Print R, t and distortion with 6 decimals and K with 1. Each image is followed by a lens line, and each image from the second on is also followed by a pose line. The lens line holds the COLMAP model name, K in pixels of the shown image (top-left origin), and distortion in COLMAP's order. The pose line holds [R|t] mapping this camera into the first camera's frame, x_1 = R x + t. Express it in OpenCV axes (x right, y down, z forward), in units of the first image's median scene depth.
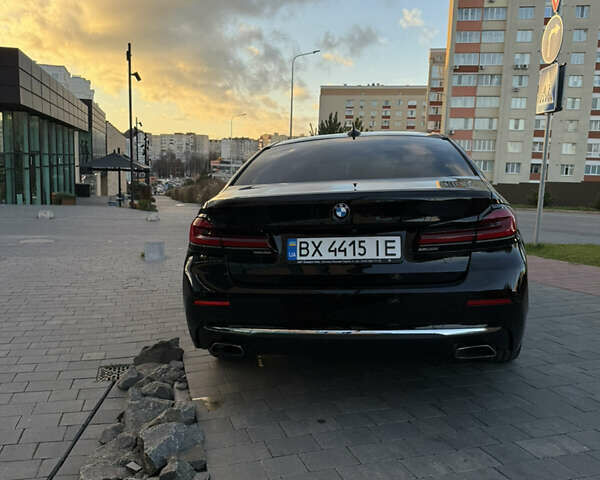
lens RADIAL K [[566.3, 0, 298.5], [0, 566.3, 236.1], [0, 0, 1]] dist [0.036393, 0.000000]
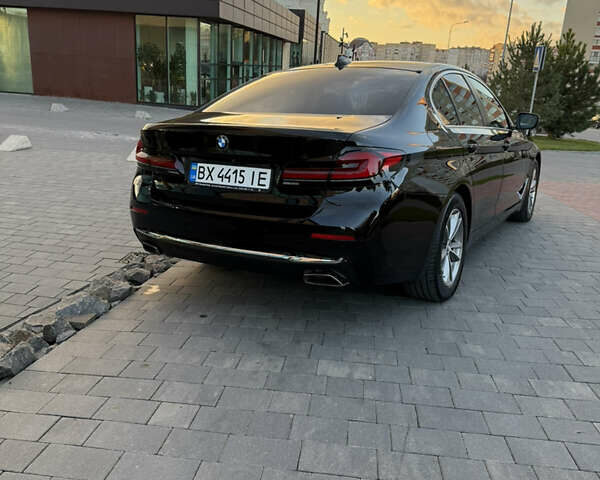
lens RADIAL K [[566.3, 0, 289.4], [0, 566.3, 242.8], [0, 0, 1]] dist [0.036393, 0.000000]
pose [[0.922387, 0.134107, -0.362240, 0.542563], [-0.074977, 0.982121, 0.172678, -0.044887], [0.378920, -0.132116, 0.915950, -0.017908]]
